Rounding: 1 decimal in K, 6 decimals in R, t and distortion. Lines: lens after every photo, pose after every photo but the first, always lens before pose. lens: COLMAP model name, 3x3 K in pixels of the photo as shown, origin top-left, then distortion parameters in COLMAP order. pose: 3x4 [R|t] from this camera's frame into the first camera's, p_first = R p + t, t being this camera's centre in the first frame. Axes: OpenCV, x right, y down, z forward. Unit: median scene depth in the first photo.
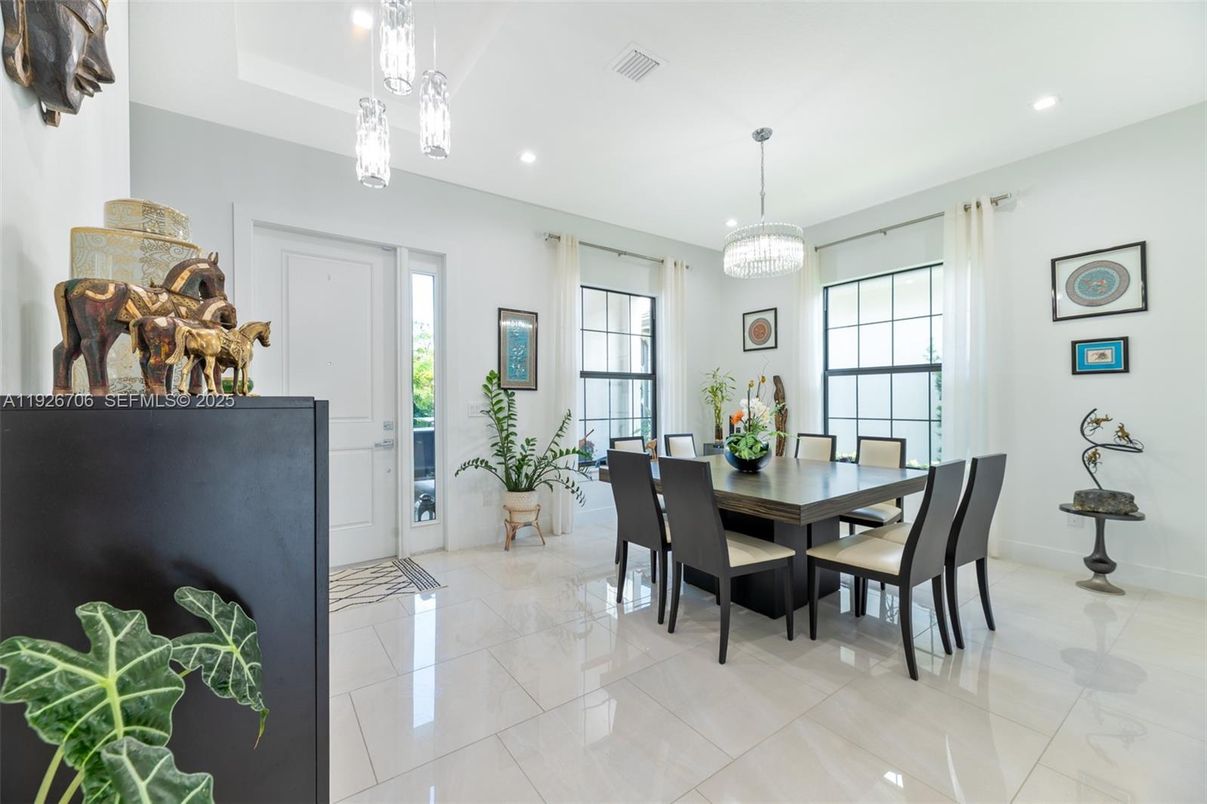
lens RADIAL K [[478.2, 0, 604.9], [0, 478.2, 399.2], [0, 0, 1]] dist [0.006053, -0.000171]
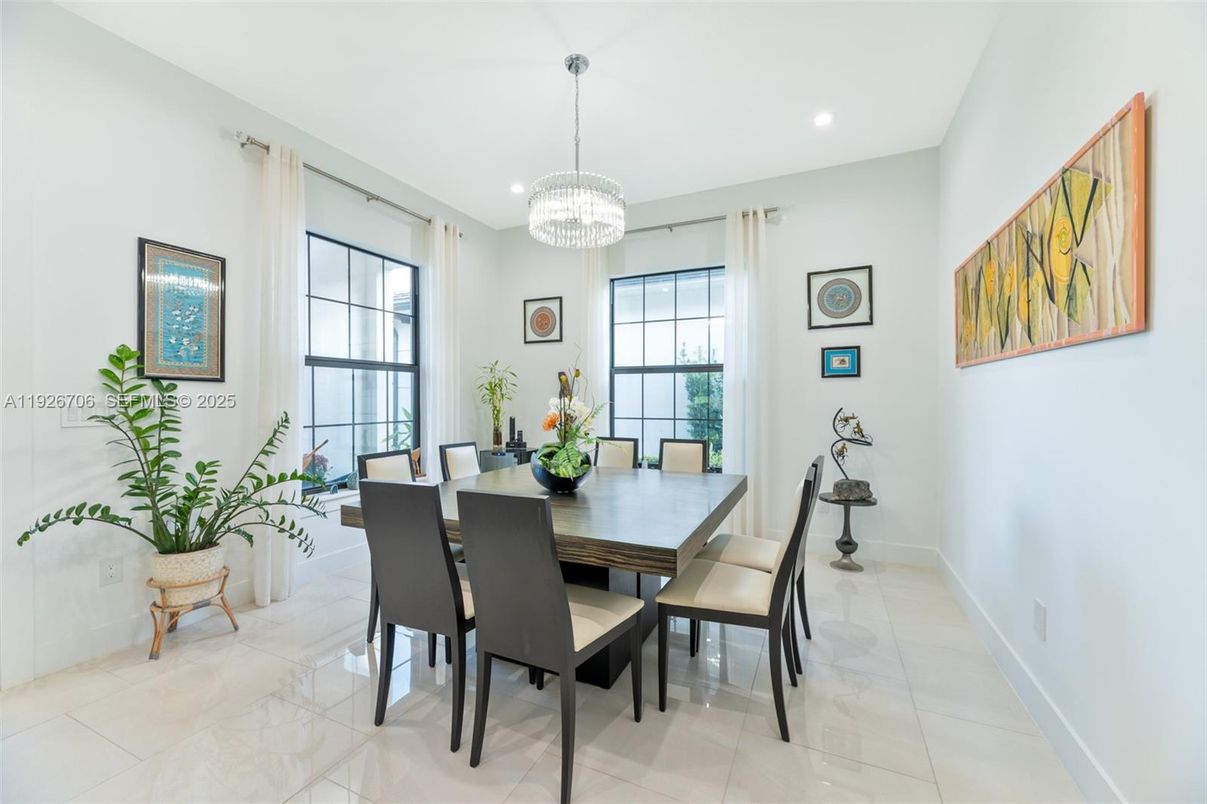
lens RADIAL K [[478.2, 0, 603.1], [0, 478.2, 401.1], [0, 0, 1]] dist [0.006053, -0.000171]
pose [[0.873658, 0.002218, 0.486535, -0.015818], [-0.005676, 0.999968, 0.005633, 0.000245], [-0.486507, -0.007683, 0.873643, 0.234314]]
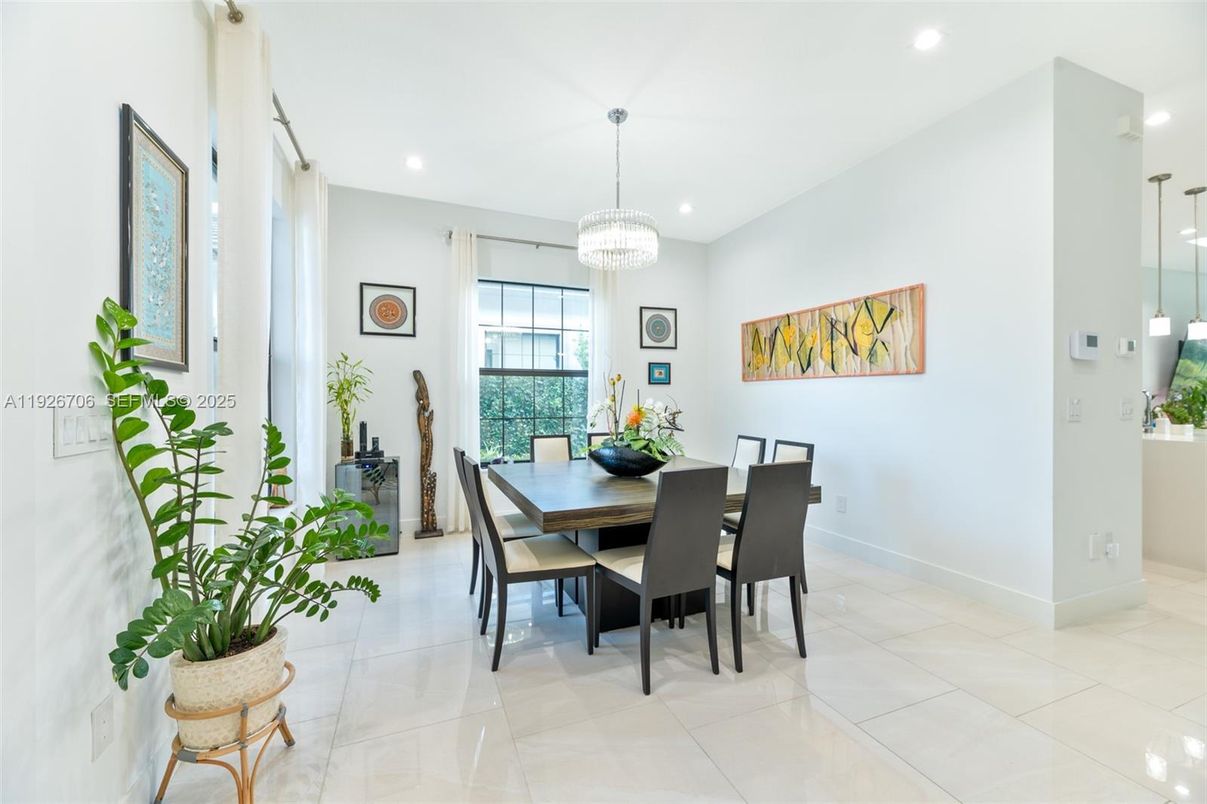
lens RADIAL K [[478.2, 0, 602.8], [0, 478.2, 401.2], [0, 0, 1]] dist [0.006053, -0.000171]
pose [[0.246654, 0.001463, 0.969103, -0.484569], [-0.002498, 0.999996, -0.000874, 0.004838], [-0.969101, -0.002205, 0.246656, 0.660500]]
